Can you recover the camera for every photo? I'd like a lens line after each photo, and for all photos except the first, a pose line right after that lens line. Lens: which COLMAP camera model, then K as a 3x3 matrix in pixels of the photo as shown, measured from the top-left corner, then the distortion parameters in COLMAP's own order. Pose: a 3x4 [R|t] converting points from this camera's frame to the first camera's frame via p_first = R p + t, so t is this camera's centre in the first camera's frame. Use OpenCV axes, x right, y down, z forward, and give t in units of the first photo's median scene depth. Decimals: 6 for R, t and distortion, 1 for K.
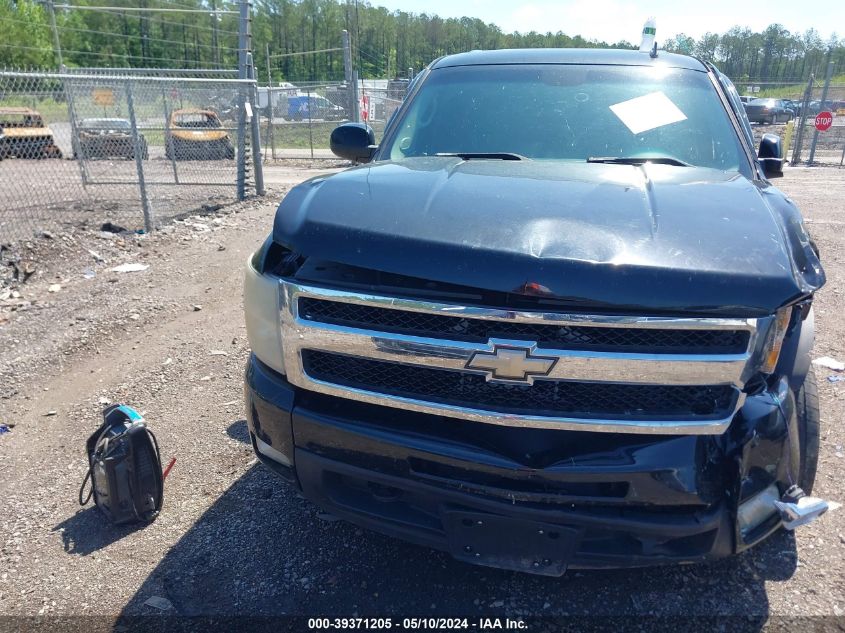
lens RADIAL K [[675.2, 0, 422.5], [0, 675.2, 316.5], [0, 0, 1]] dist [0.091516, -0.169467]
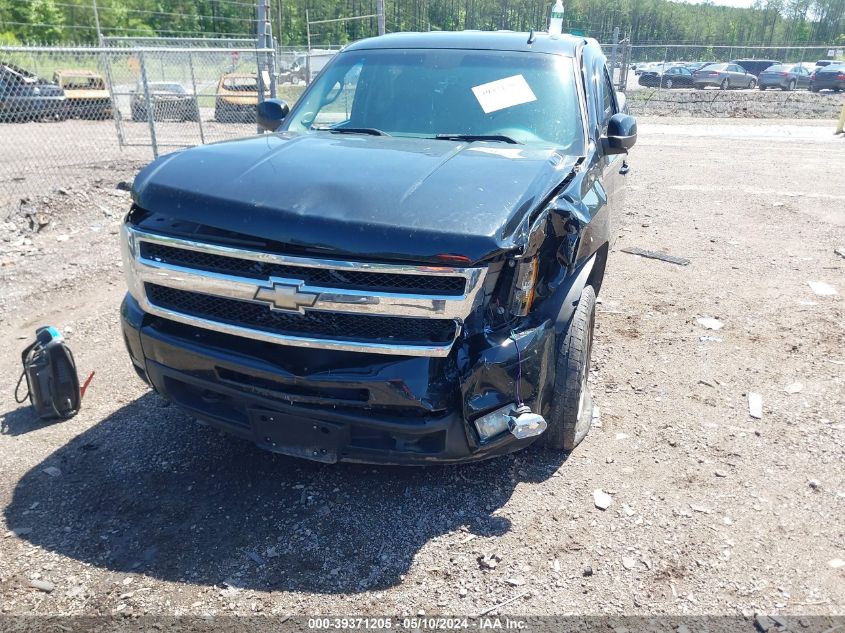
lens RADIAL K [[675.2, 0, 422.5], [0, 675.2, 316.5], [0, 0, 1]] dist [0.091516, -0.169467]
pose [[0.994865, 0.037992, -0.093809, 0.376919], [-0.033215, 0.998096, 0.051970, 0.022607], [0.095605, -0.048588, 0.994233, -0.200452]]
